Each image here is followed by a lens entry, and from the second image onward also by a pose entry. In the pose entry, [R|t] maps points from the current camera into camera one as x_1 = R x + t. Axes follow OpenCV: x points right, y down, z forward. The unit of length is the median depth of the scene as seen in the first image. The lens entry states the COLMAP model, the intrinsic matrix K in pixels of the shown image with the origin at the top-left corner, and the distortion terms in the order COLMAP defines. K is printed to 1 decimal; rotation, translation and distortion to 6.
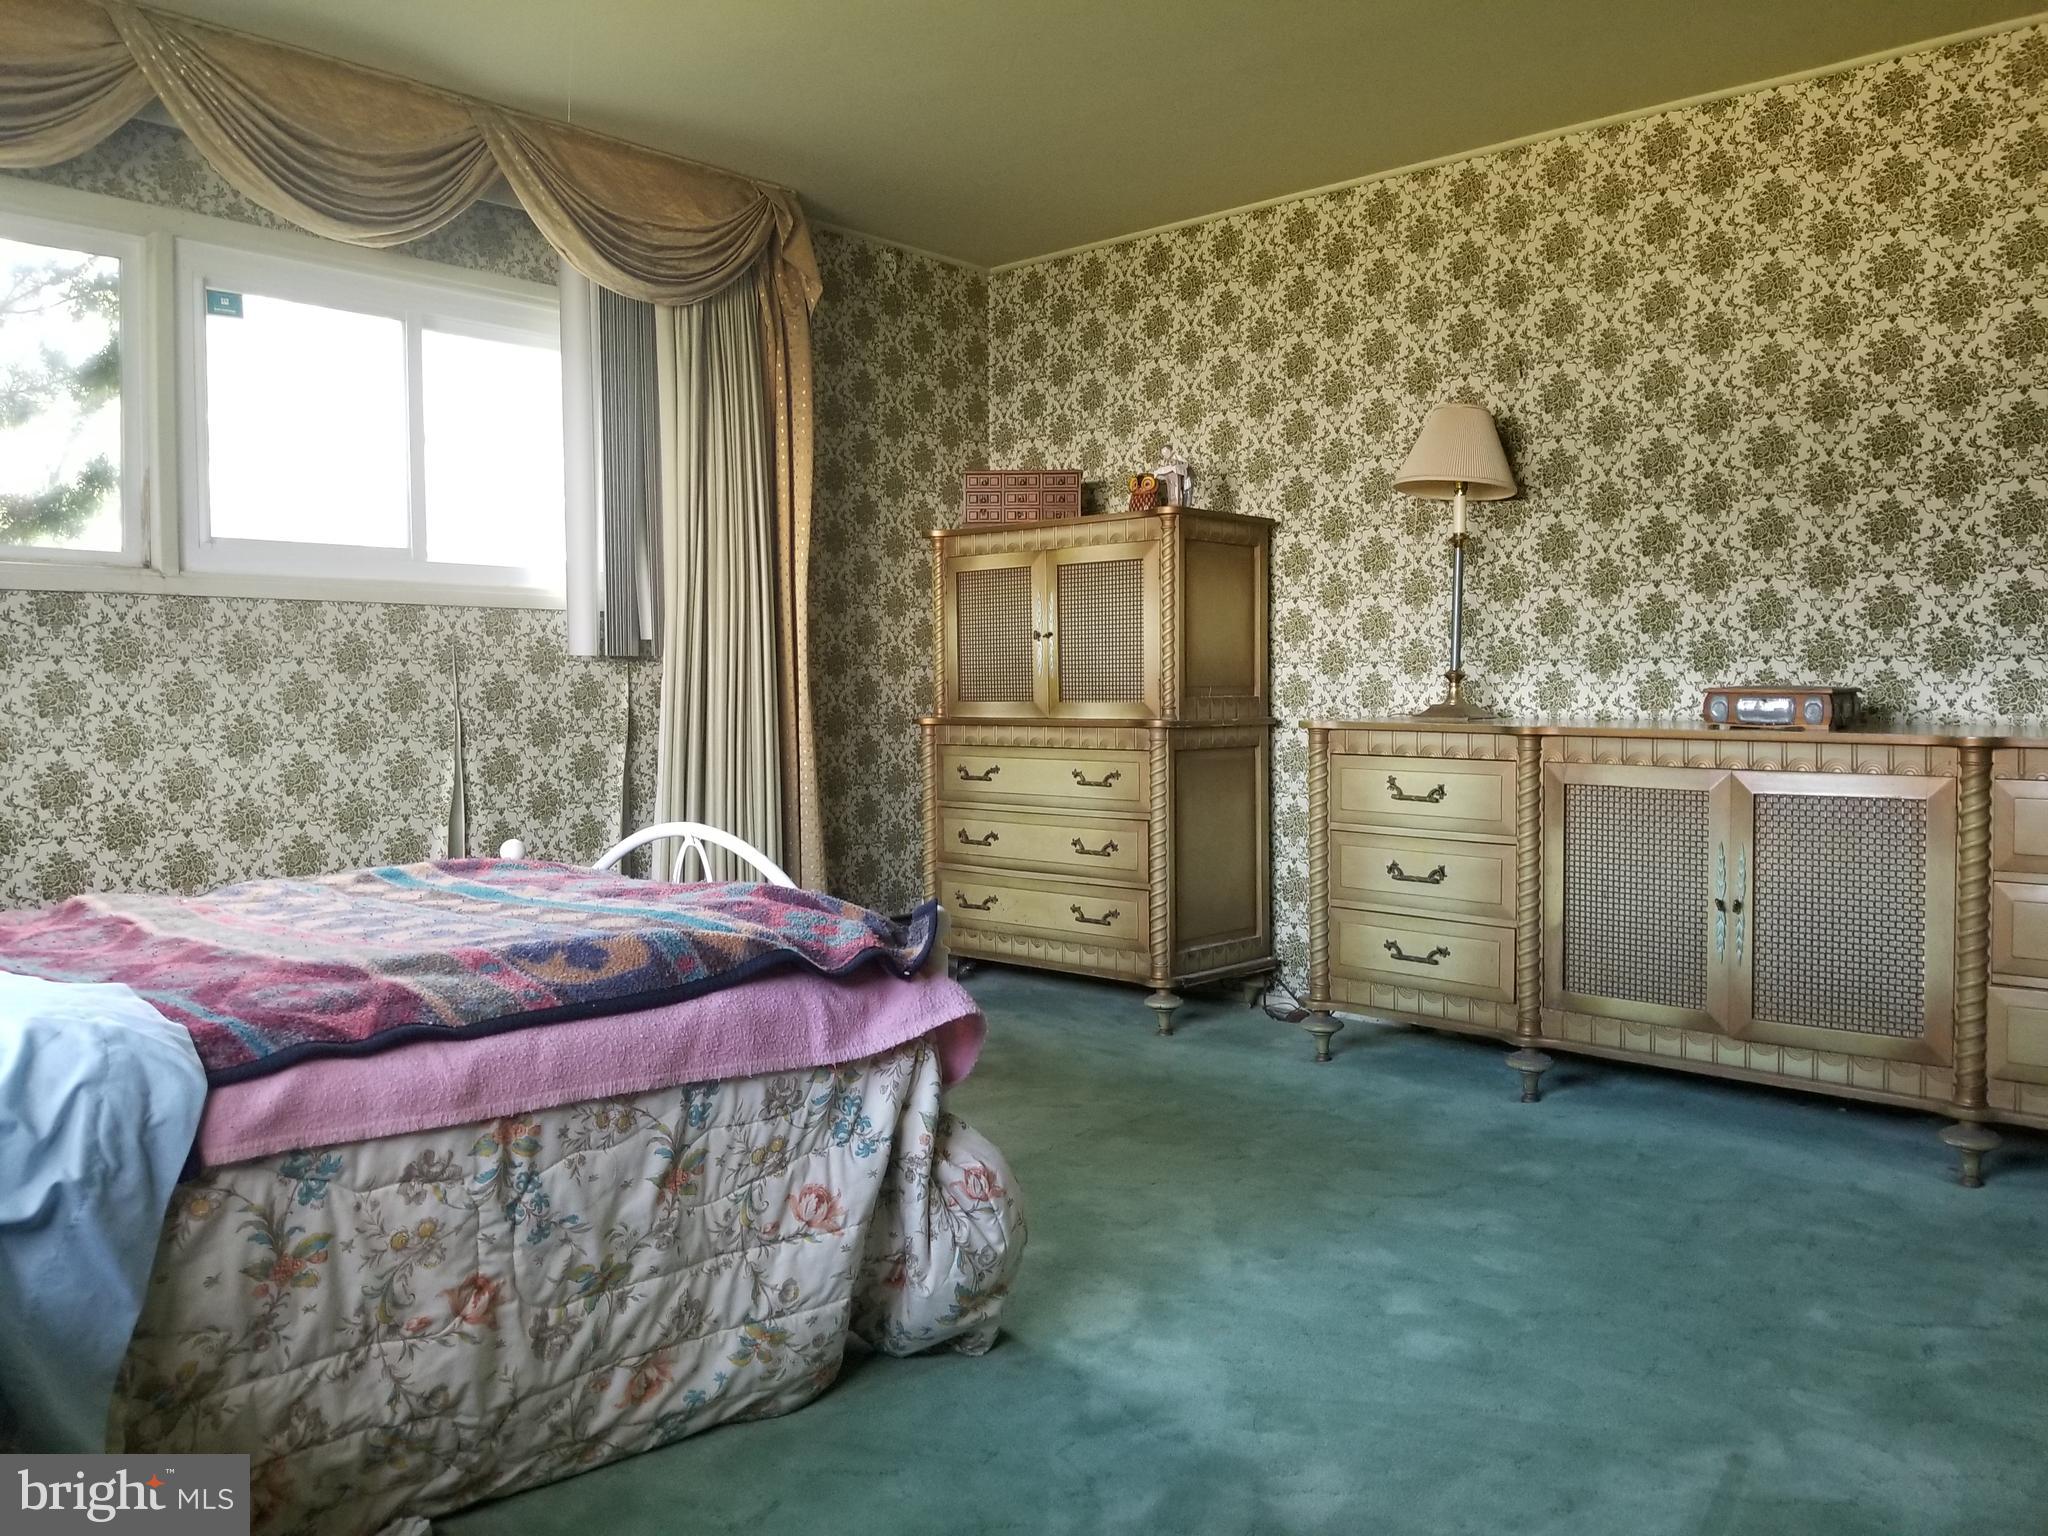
lens RADIAL K [[1637.1, 0, 1021.9], [0, 1637.1, 762.2], [0, 0, 1]] dist [0.061370, -0.001032]
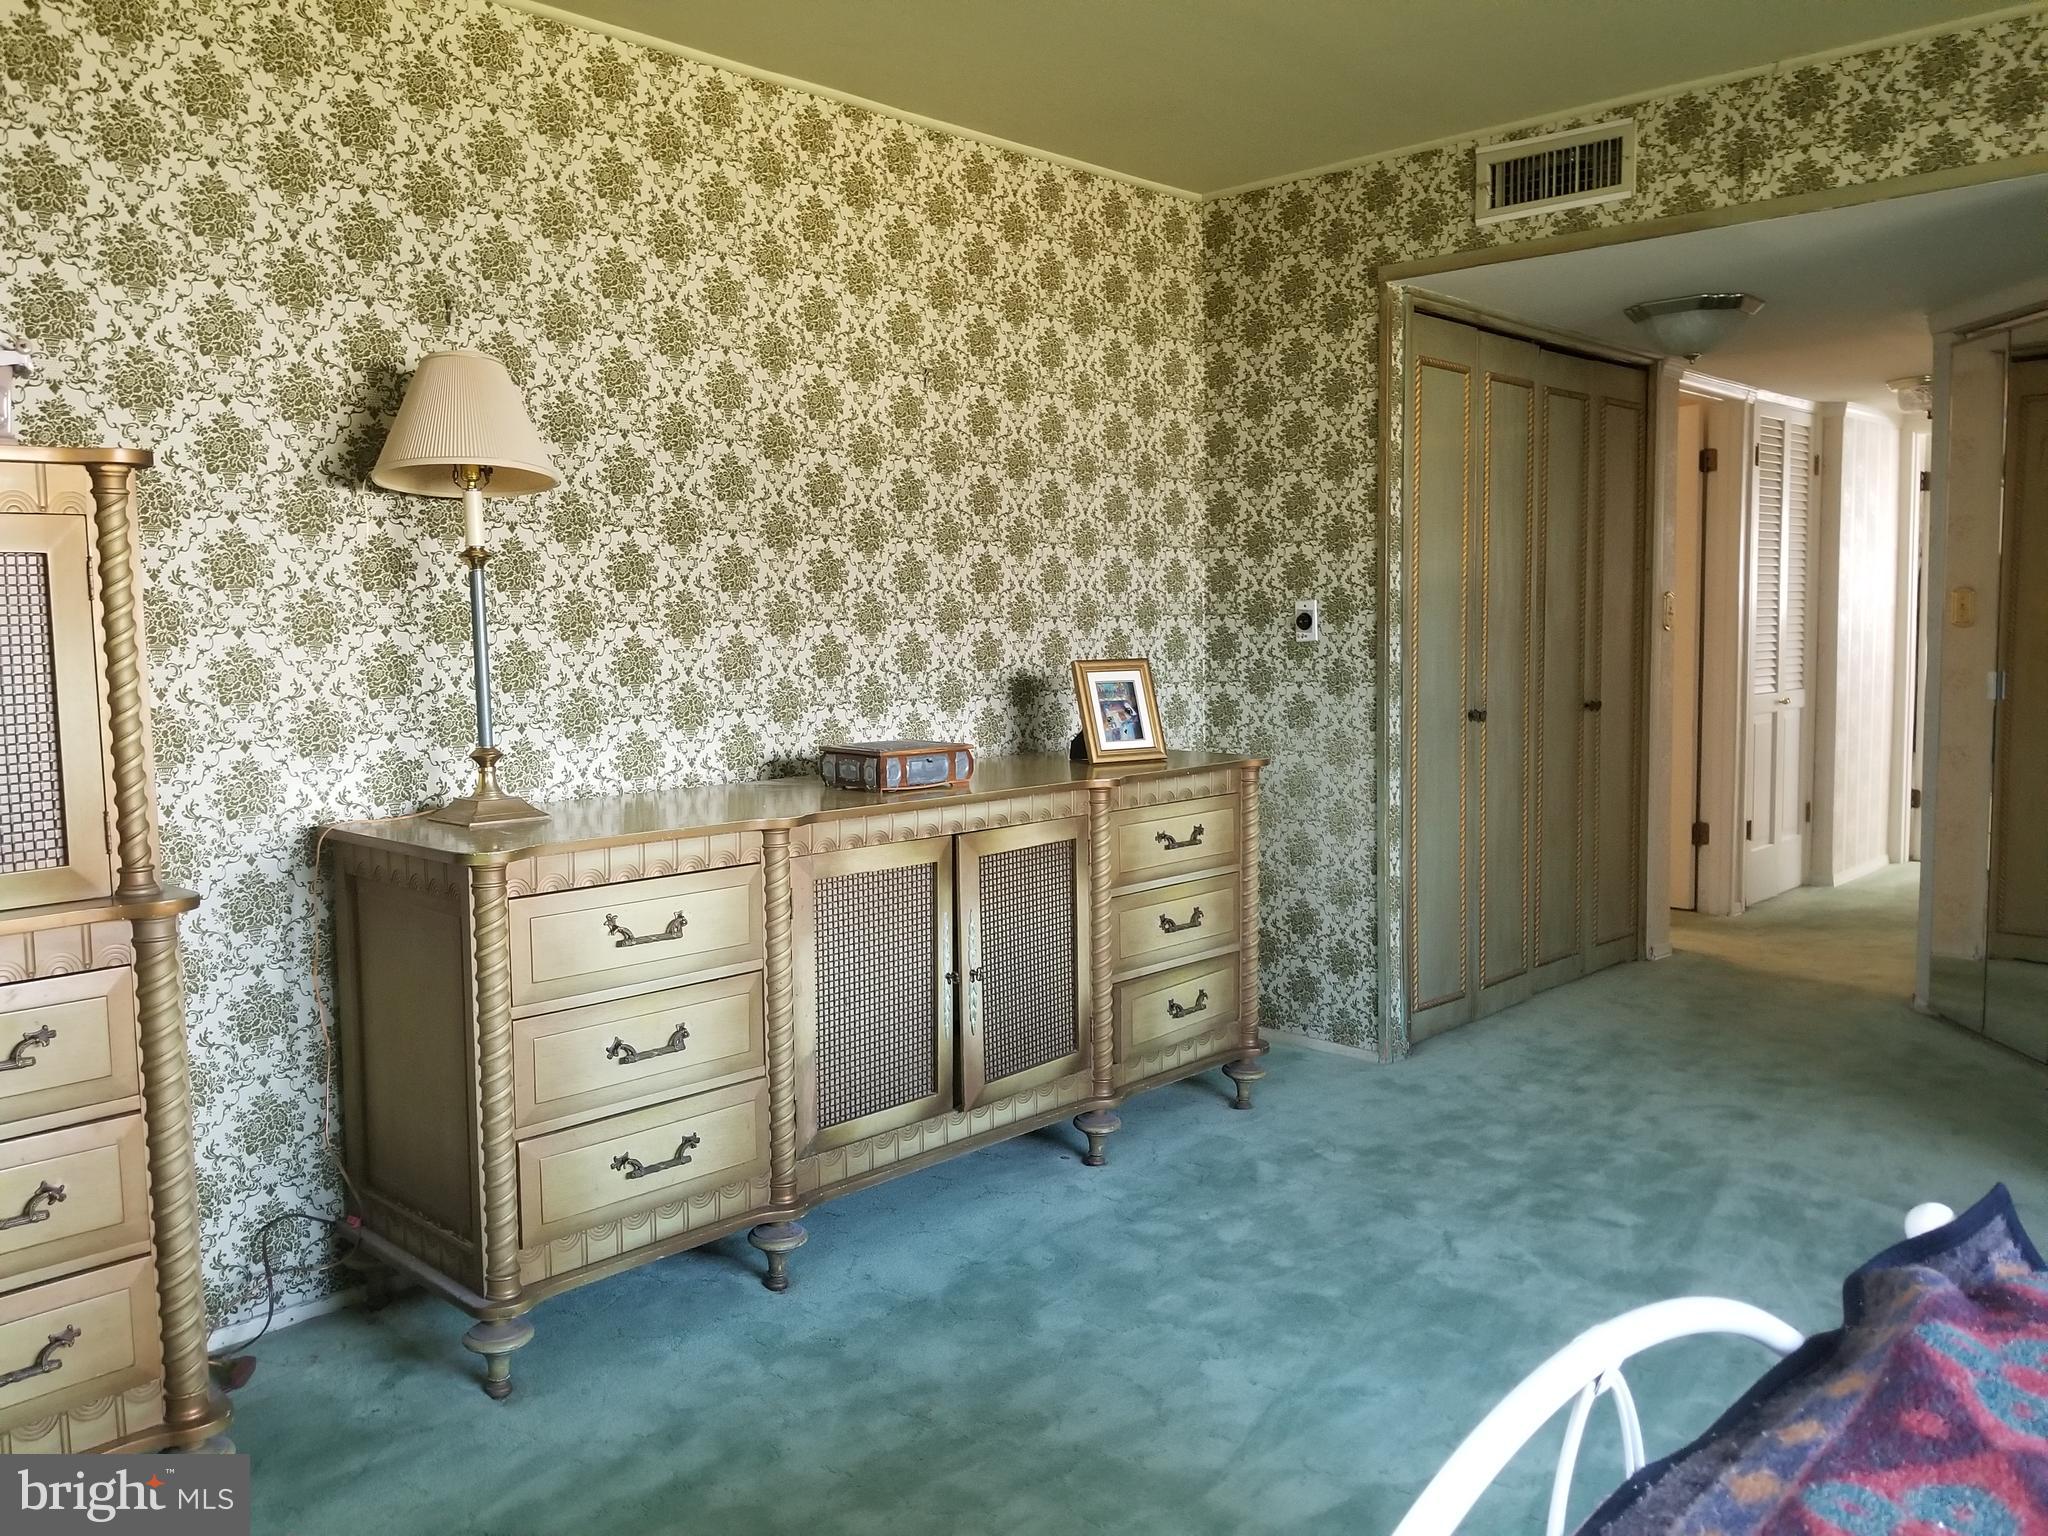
lens RADIAL K [[1637.1, 0, 1021.6], [0, 1637.1, 764.8], [0, 0, 1]] dist [0.061370, -0.001032]
pose [[0.030984, -0.094100, 0.995080, -0.439699], [0.057219, 0.994093, 0.092225, -0.106654], [-0.997881, 0.054080, 0.036186, 0.806985]]
